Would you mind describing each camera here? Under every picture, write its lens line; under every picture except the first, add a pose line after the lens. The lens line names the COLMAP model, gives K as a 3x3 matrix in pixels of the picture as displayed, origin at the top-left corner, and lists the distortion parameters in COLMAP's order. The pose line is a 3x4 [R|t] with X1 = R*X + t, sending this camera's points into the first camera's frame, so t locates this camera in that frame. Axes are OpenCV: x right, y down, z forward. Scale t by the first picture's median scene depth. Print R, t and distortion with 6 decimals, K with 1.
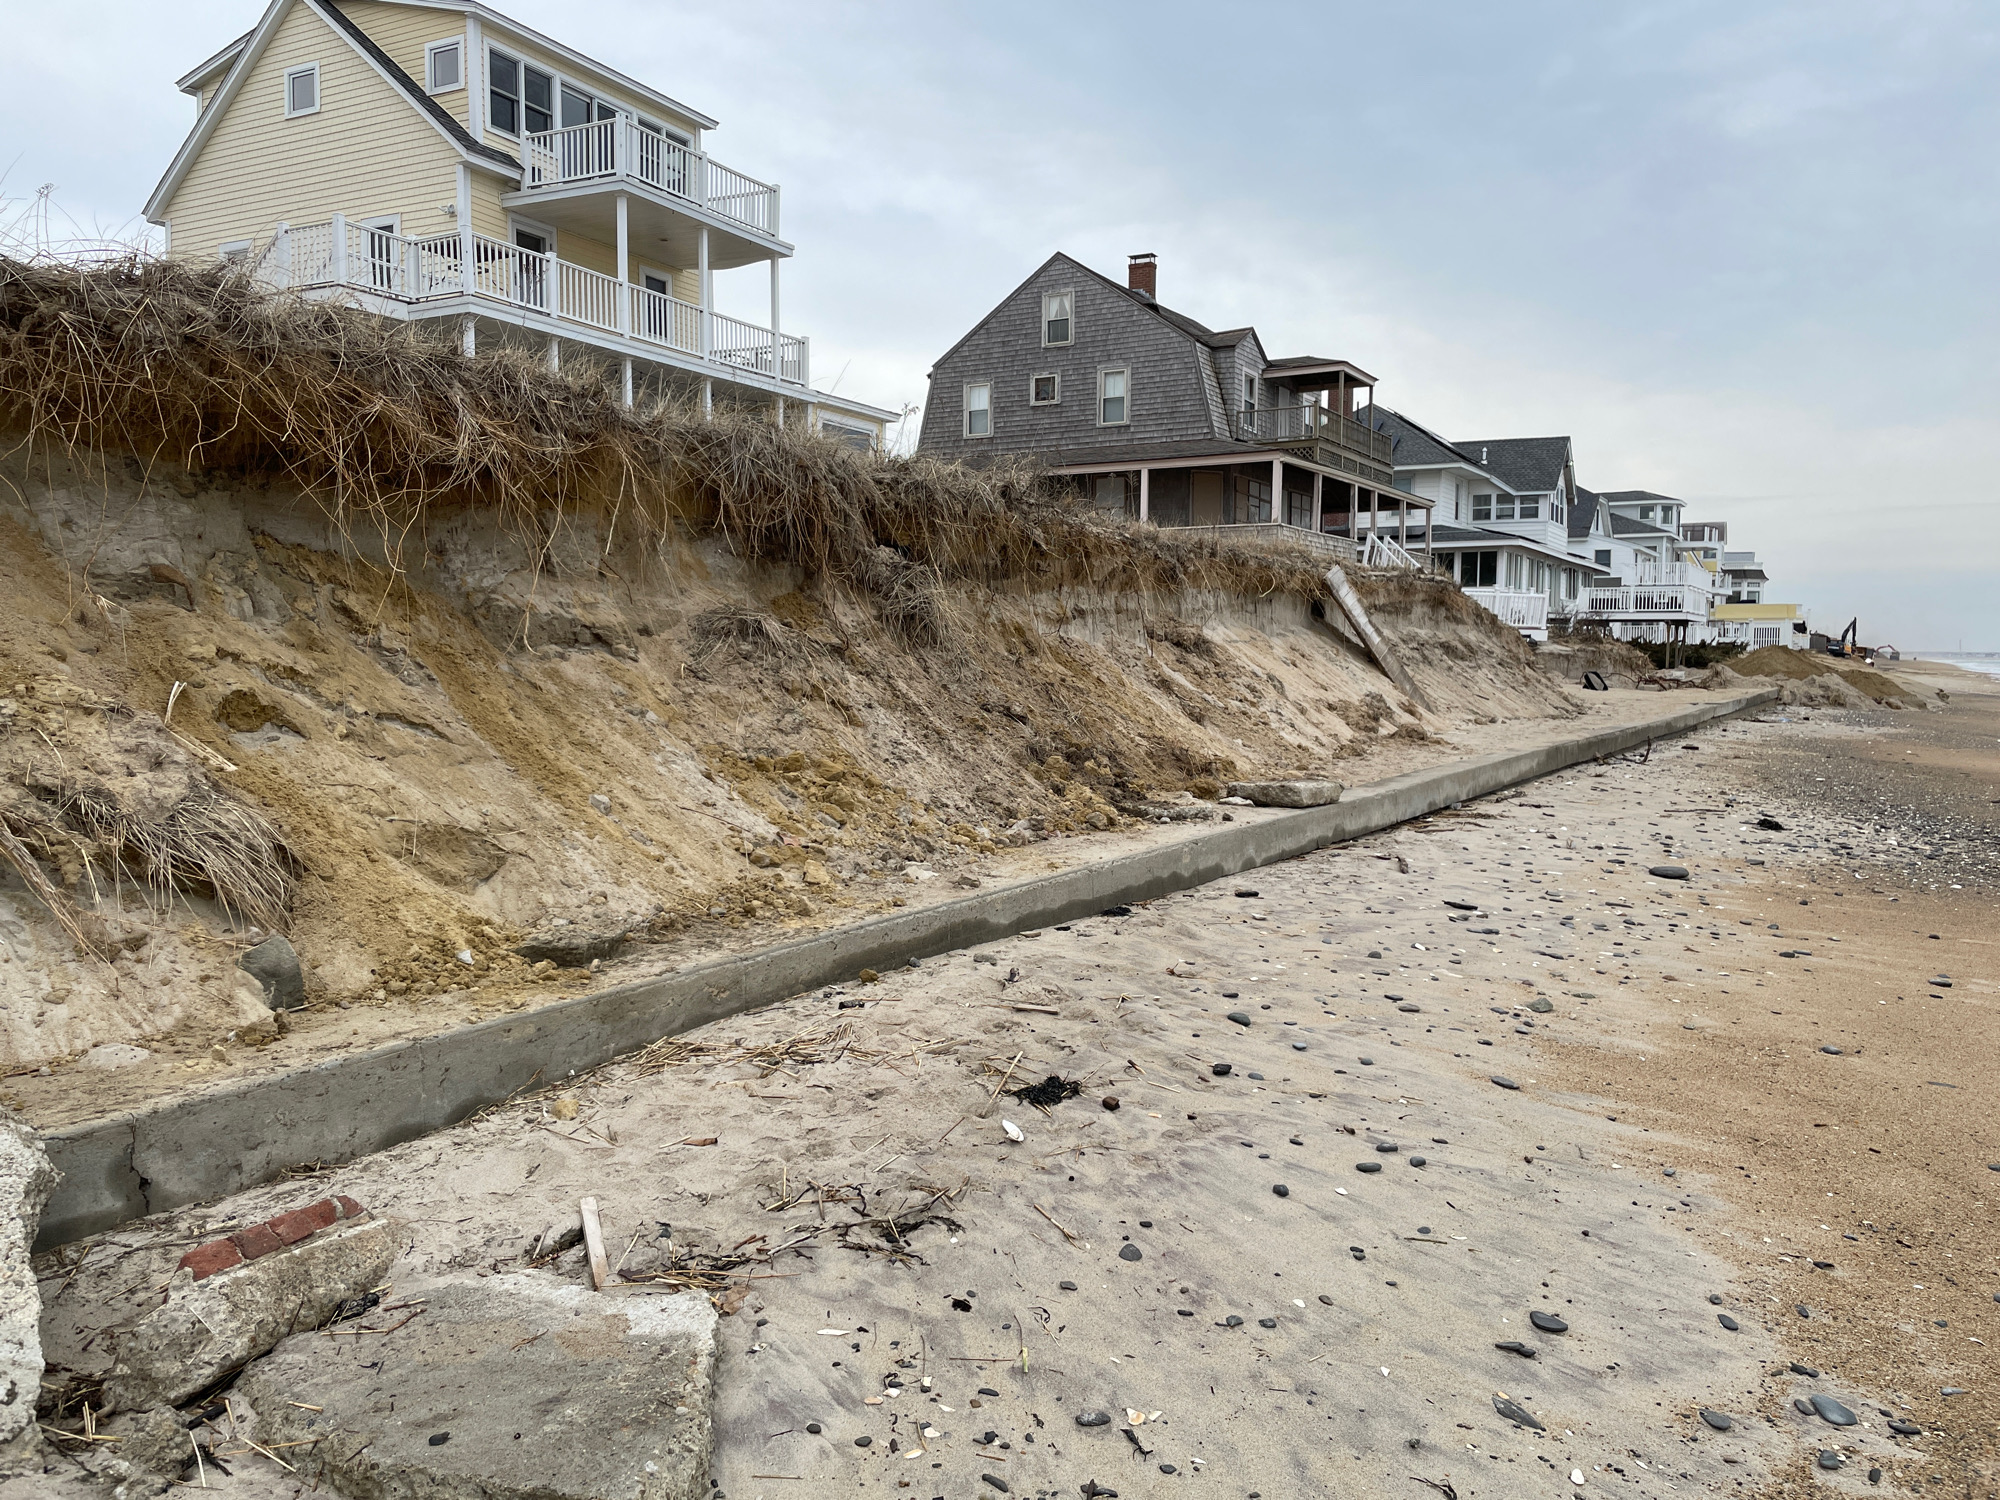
lens RADIAL K [[1473.9, 0, 1038.5], [0, 1473.9, 762.6], [0, 0, 1]] dist [0.085680, -0.133255]
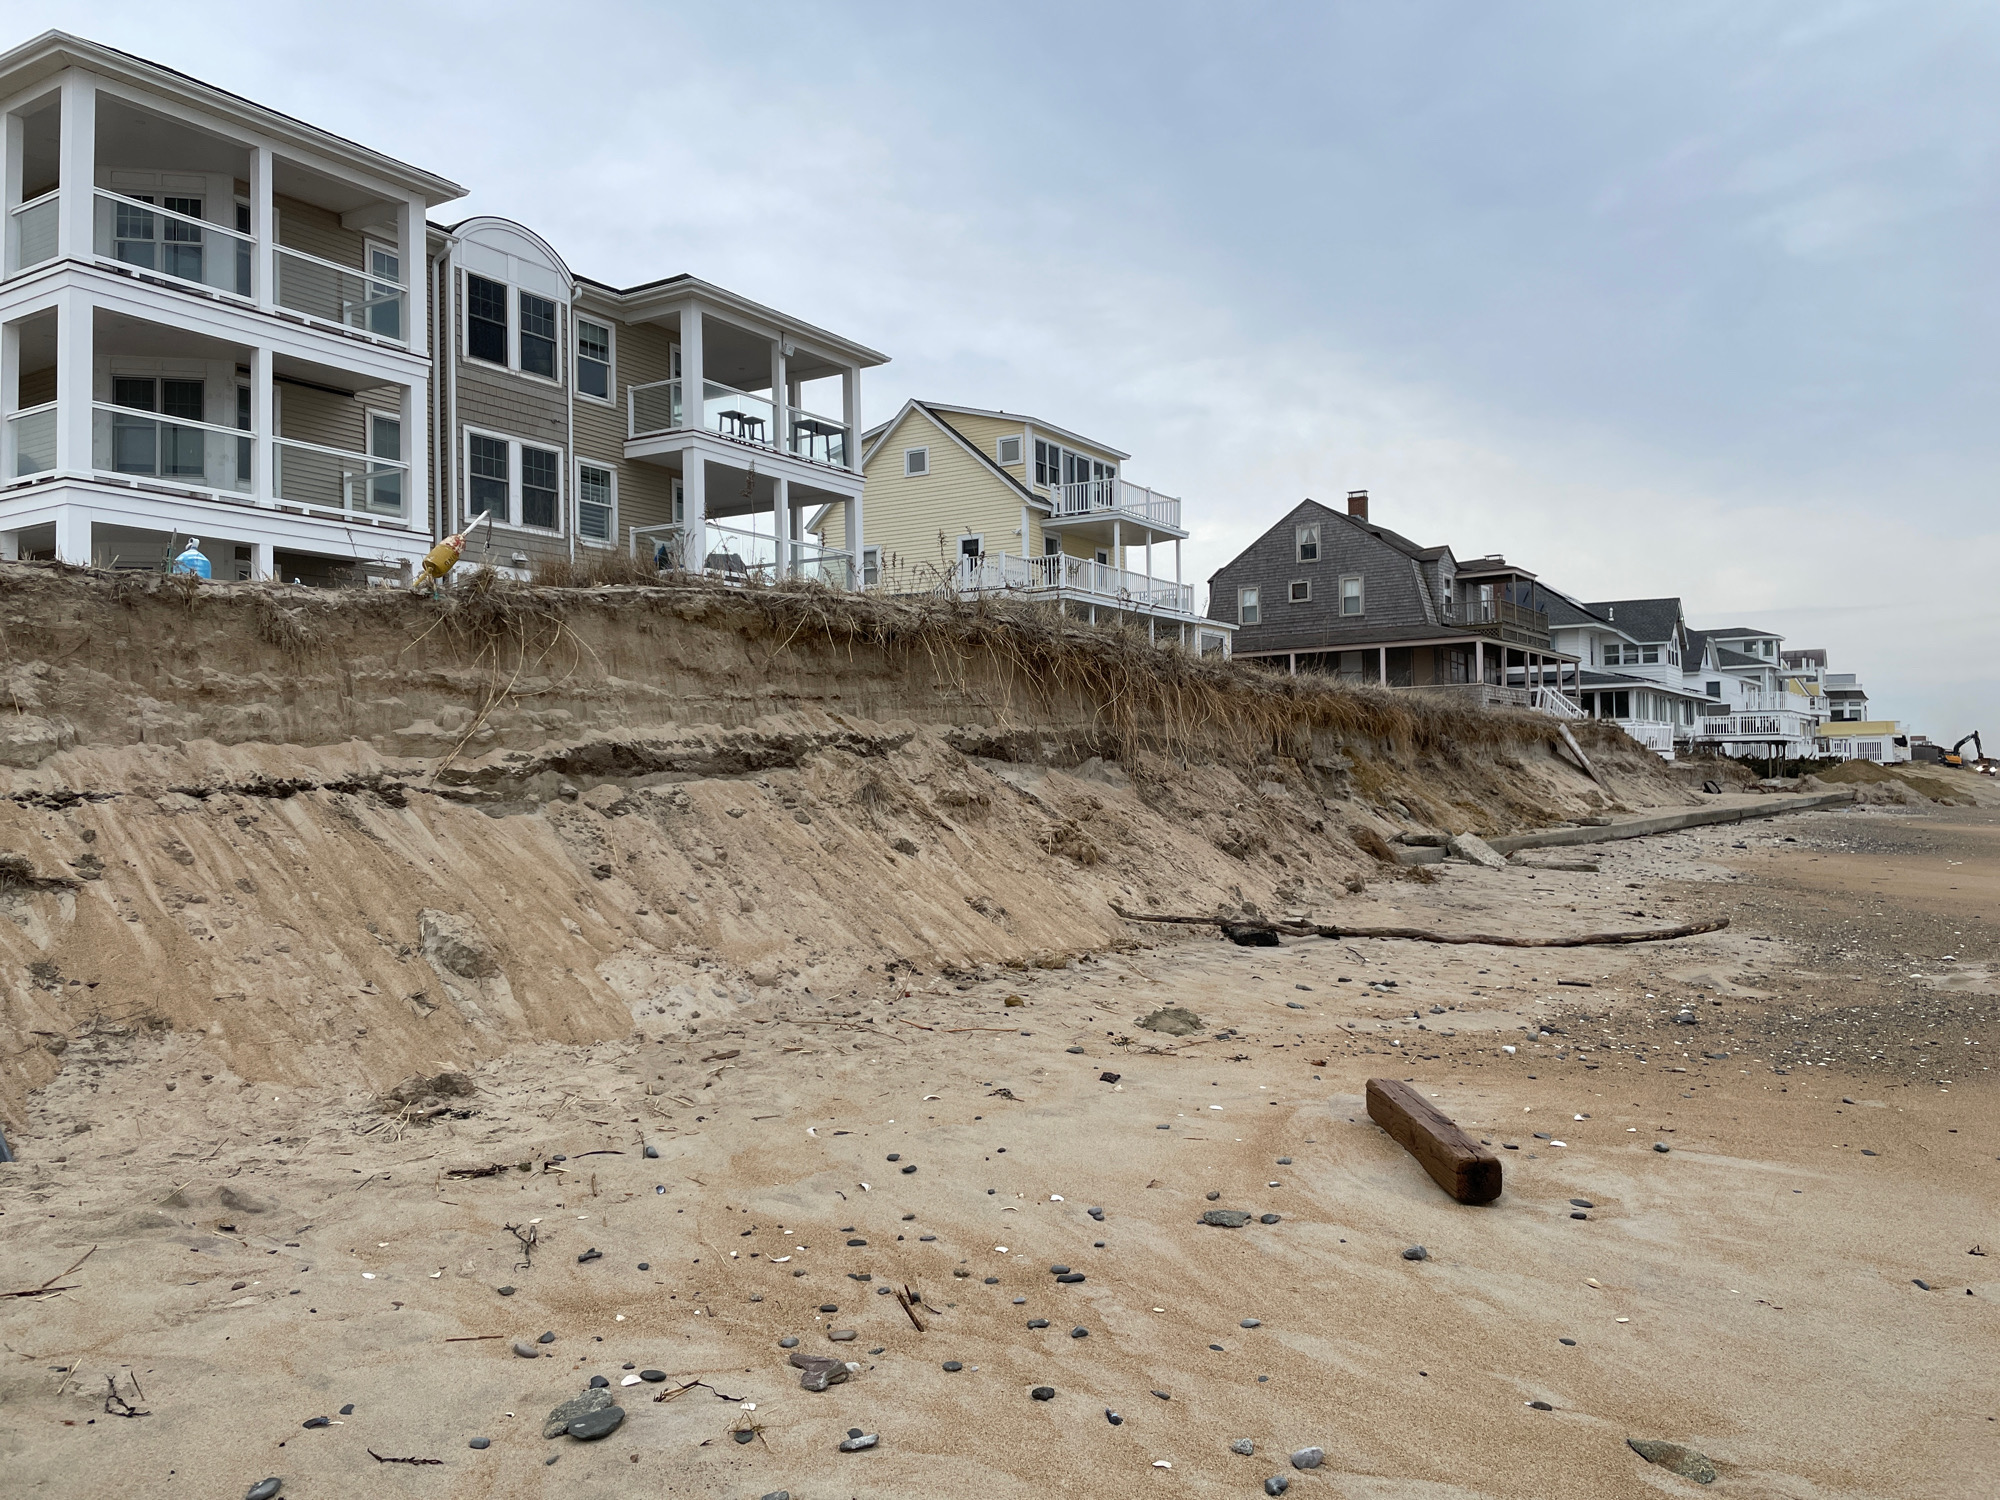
lens RADIAL K [[1498.7, 0, 994.0], [0, 1498.7, 752.7], [0, 0, 1]] dist [0.019012, -0.051403]
pose [[0.995731, -0.023444, -0.089272, -0.160163], [0.014994, 0.995443, -0.094167, 0.032995], [0.091073, 0.092427, 0.991546, -0.434243]]
